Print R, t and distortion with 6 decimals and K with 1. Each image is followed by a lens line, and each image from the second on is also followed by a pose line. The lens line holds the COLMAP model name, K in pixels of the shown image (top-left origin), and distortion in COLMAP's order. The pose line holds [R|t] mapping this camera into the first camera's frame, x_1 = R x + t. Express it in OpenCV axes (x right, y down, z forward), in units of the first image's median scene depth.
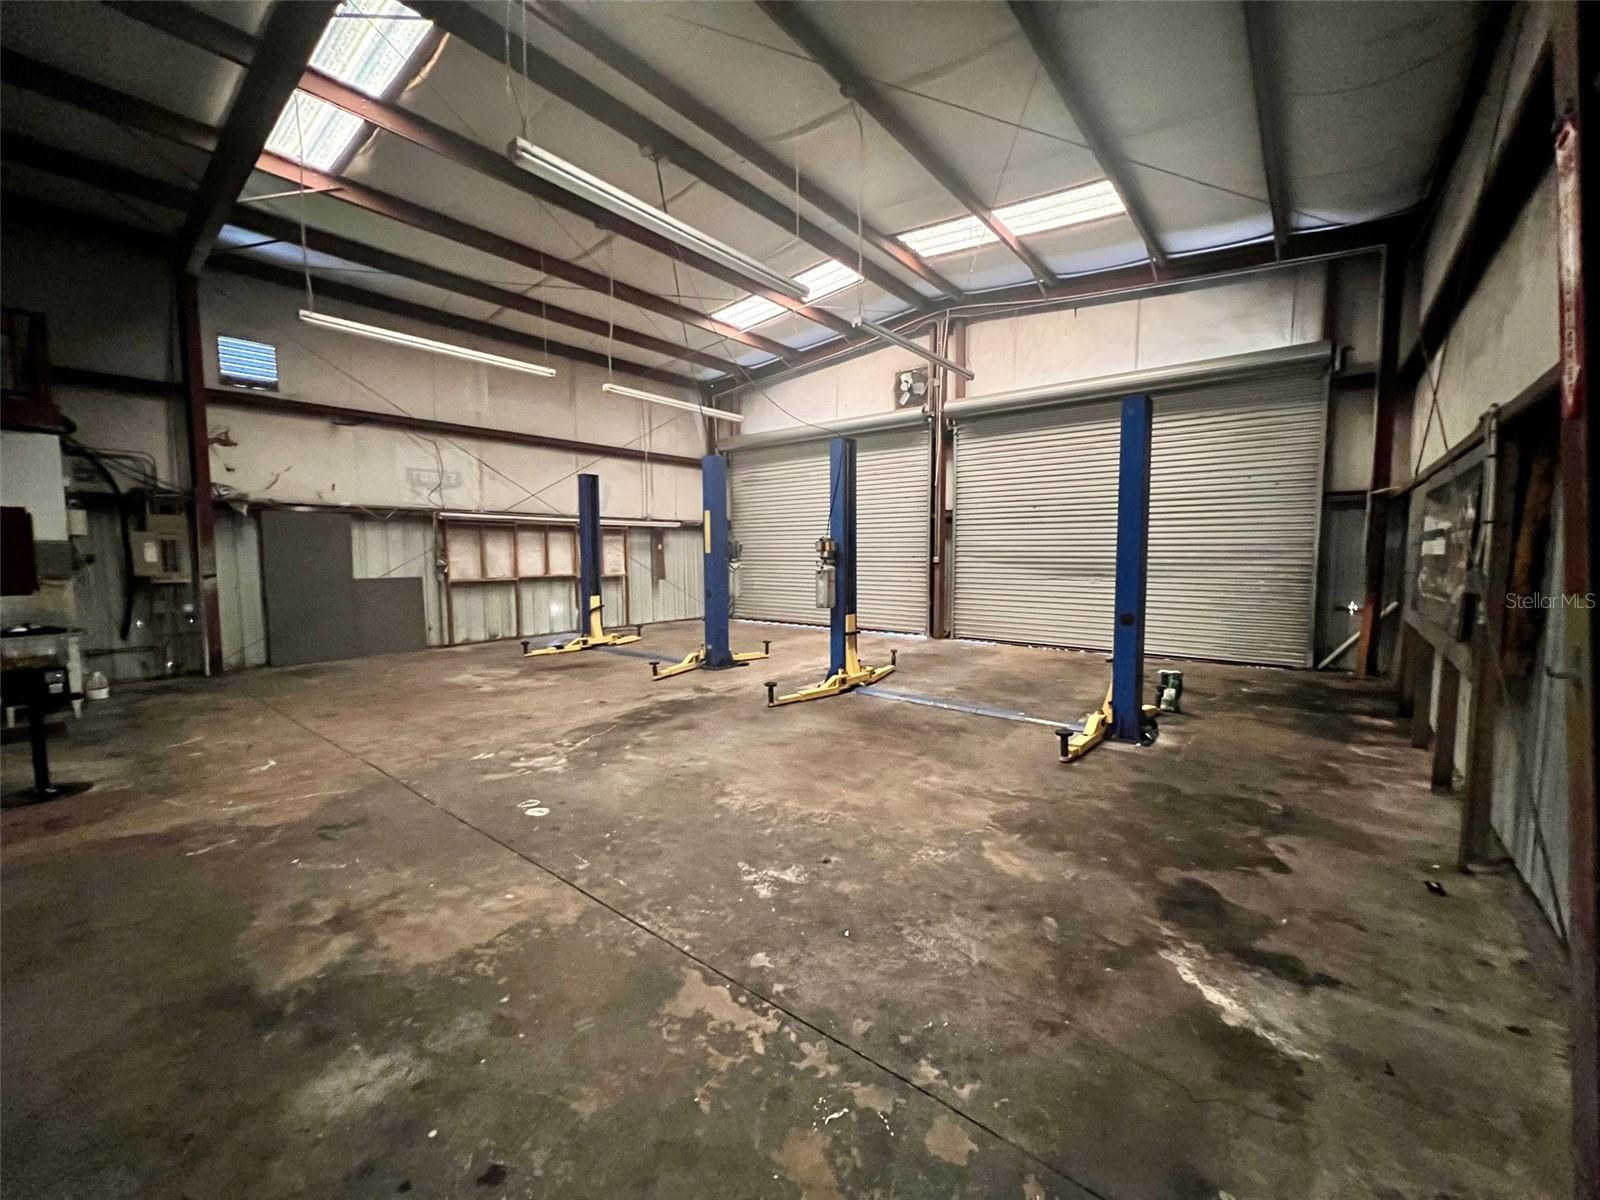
lens RADIAL K [[639.1, 0, 801.5], [0, 639.1, 600.5], [0, 0, 1]] dist [0.002411, 0.000442]
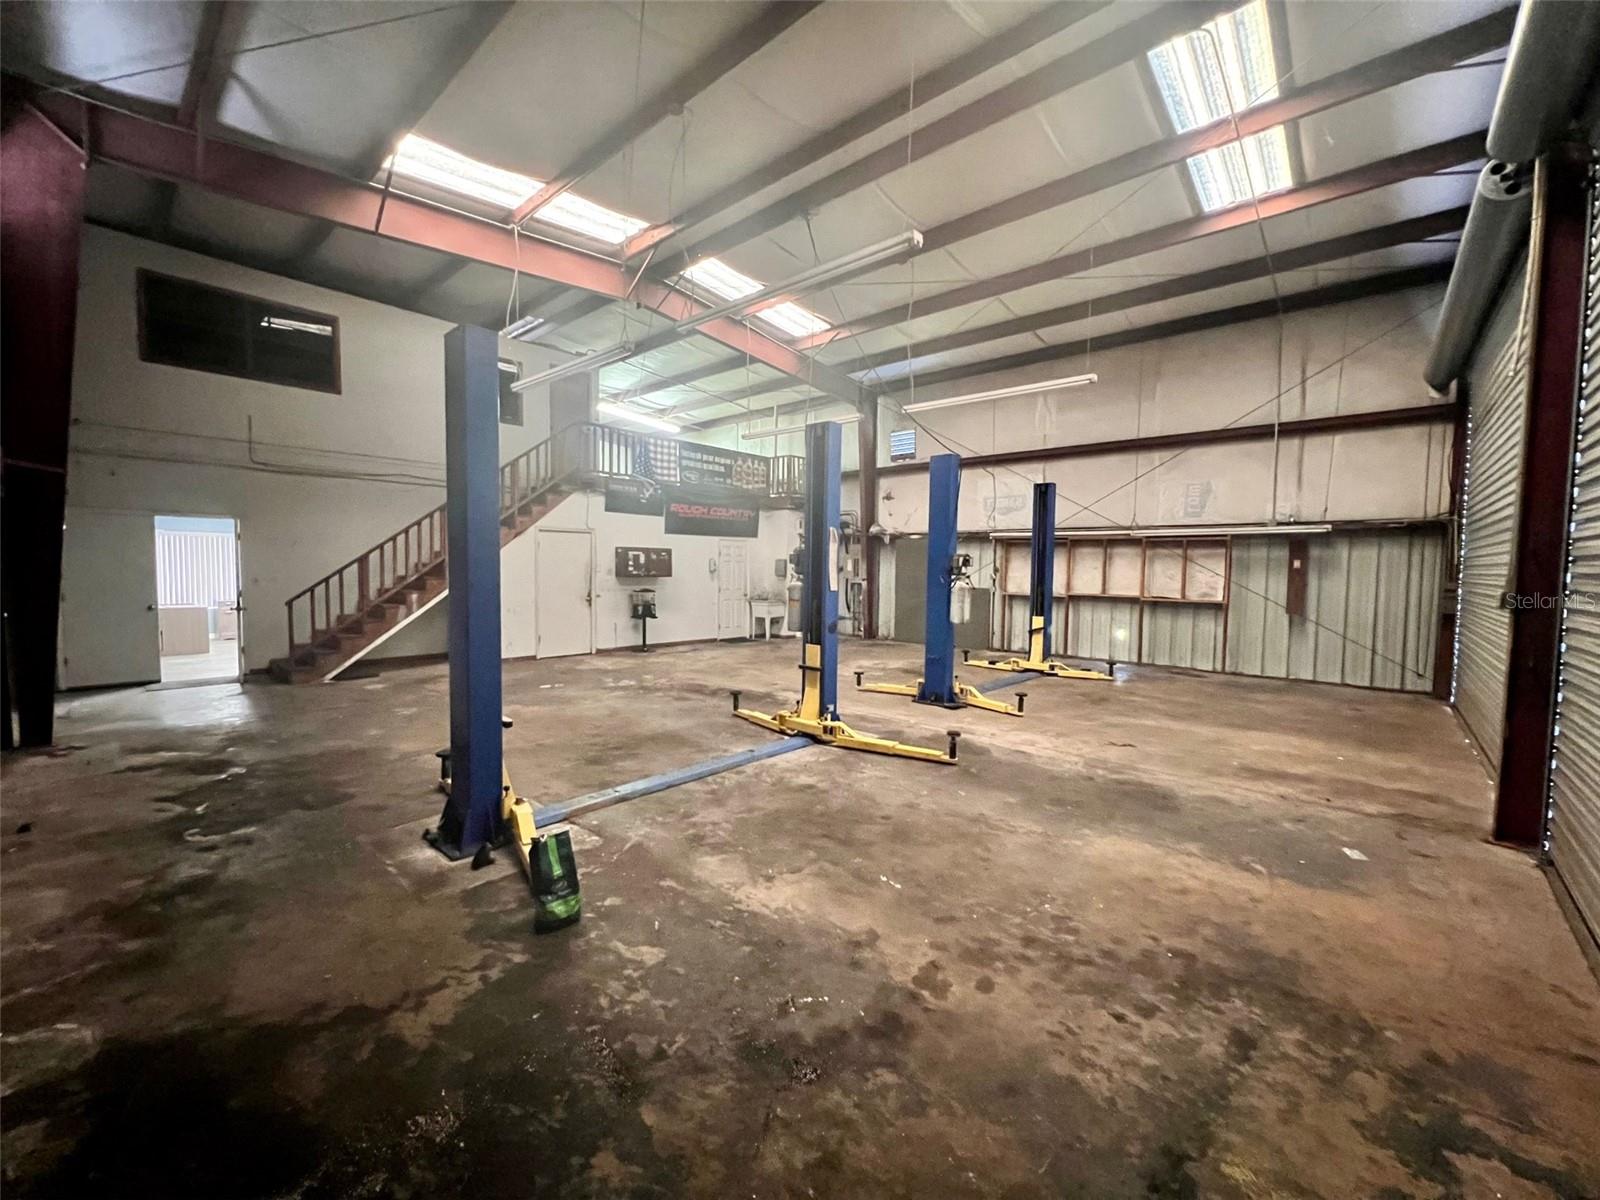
lens RADIAL K [[647.5, 0, 807.6], [0, 647.5, 599.3], [0, 0, 1]] dist [-0.003337, 0.001783]
pose [[-0.041876, 0.053994, -0.997663, 0.738597], [-0.090166, 0.994260, 0.057594, -0.066948], [0.995046, 0.092367, -0.036768, 0.861937]]
